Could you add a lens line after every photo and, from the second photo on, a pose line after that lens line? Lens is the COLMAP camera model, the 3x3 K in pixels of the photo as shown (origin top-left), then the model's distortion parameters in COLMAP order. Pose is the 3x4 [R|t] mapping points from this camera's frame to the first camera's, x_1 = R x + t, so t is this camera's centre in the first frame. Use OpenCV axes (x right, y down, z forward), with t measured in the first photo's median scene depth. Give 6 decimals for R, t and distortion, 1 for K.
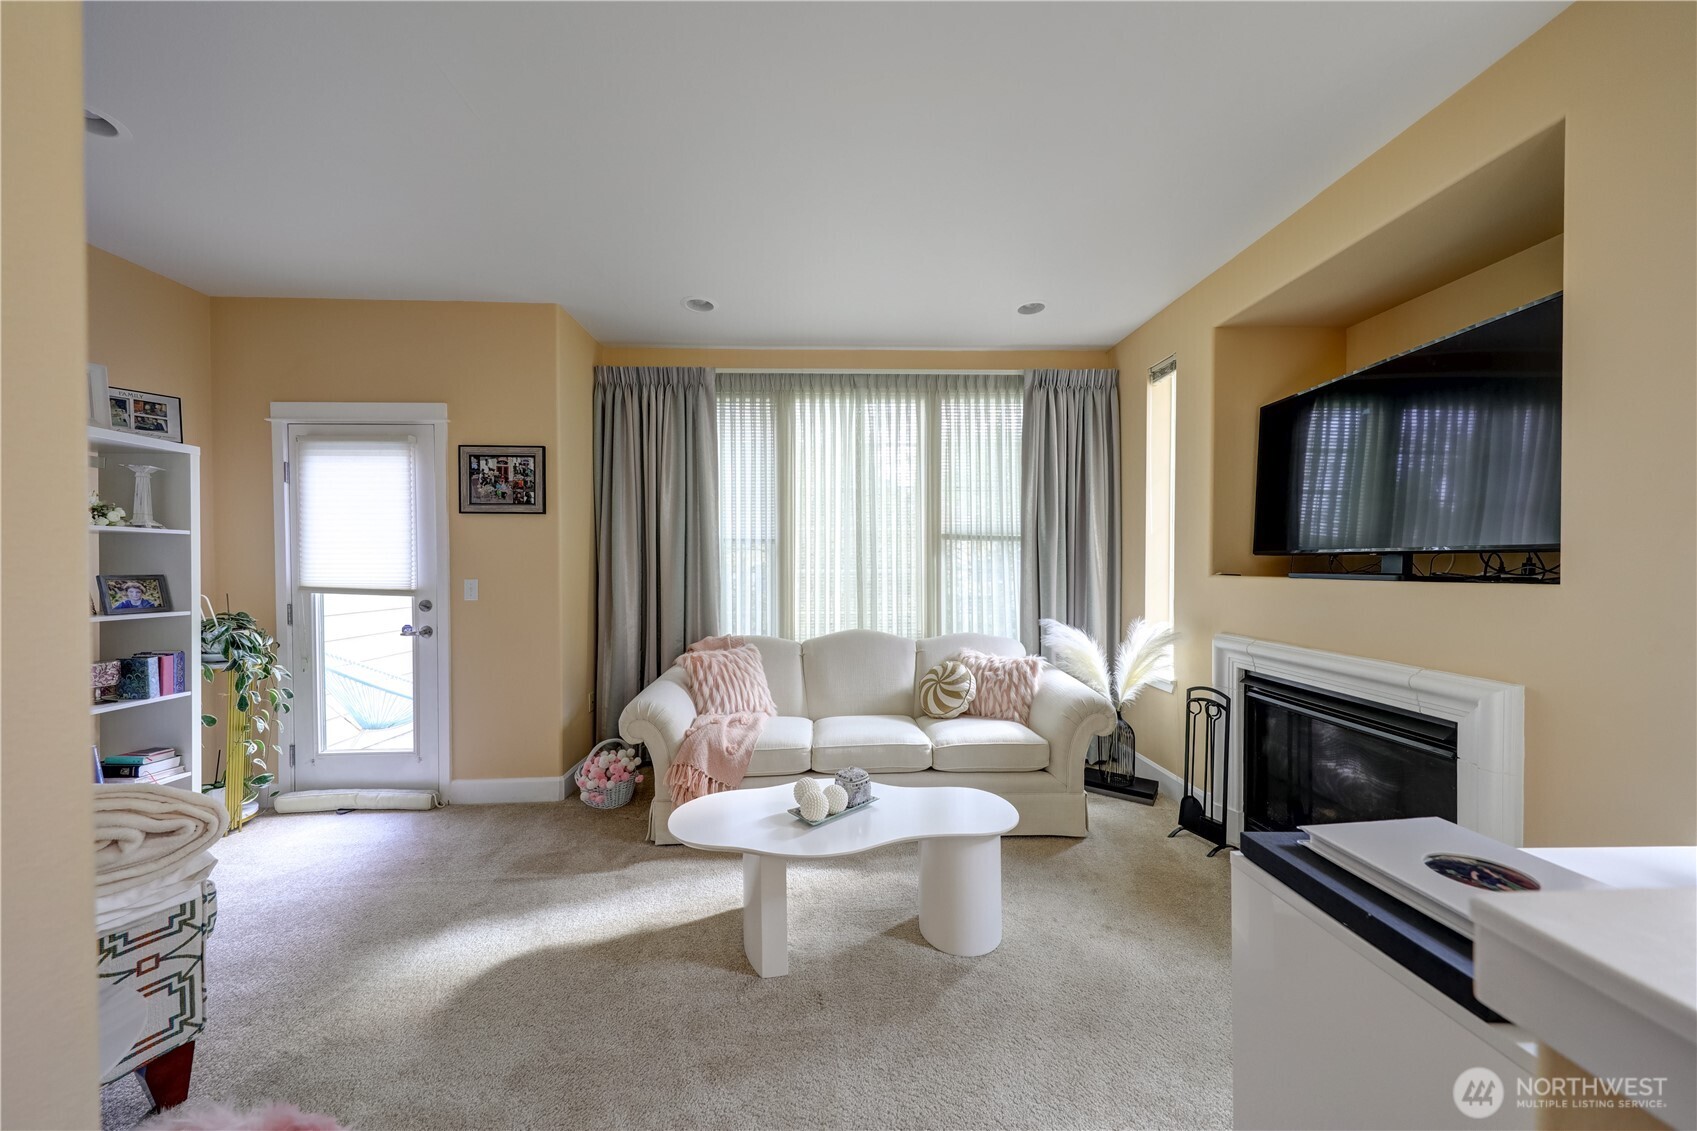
lens RADIAL K [[586.9, 0, 846.7], [0, 586.9, 573.2], [0, 0, 1]] dist [0.000103, -0.000008]
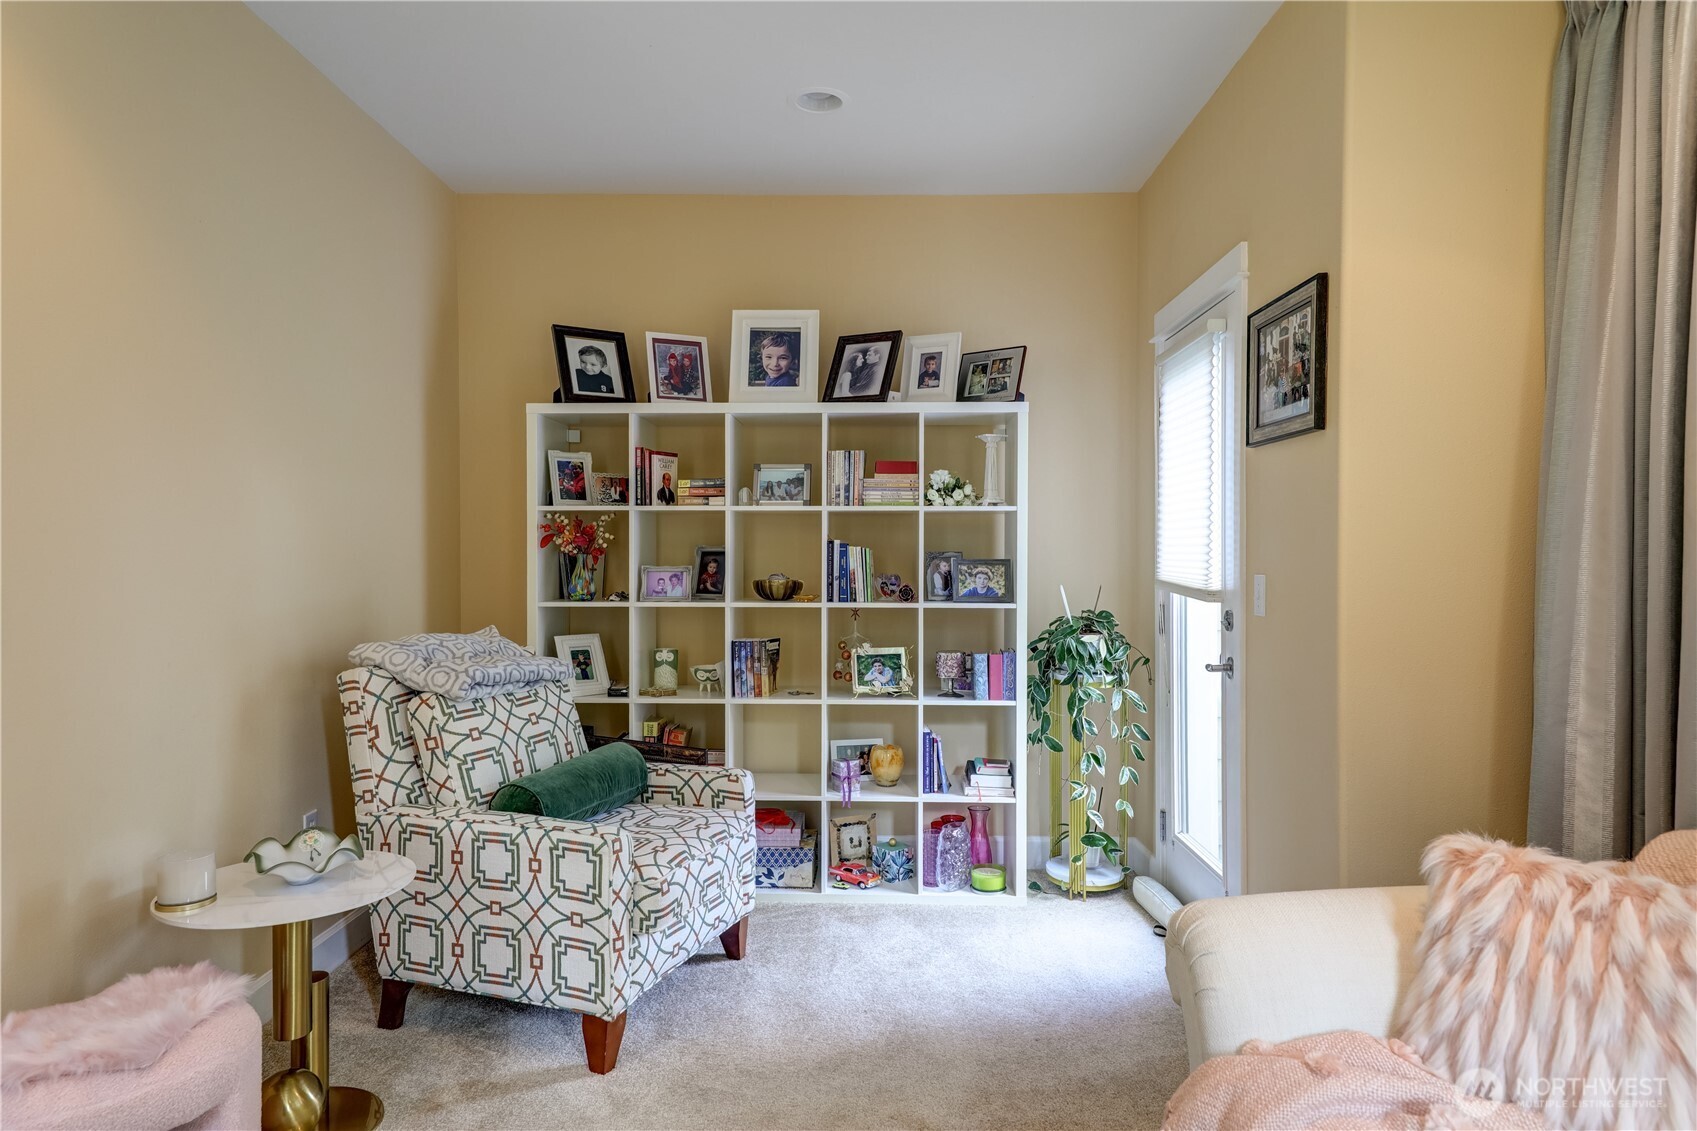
lens RADIAL K [[1033.6, 0, 849.6], [0, 1033.6, 564.8], [0, 0, 1]] dist [0.005168, 0.000356]
pose [[-0.082799, 0.011804, -0.996496, 0.363793], [-0.011345, 0.999854, 0.012787, -0.006199], [0.996502, 0.012364, -0.082653, 0.928668]]
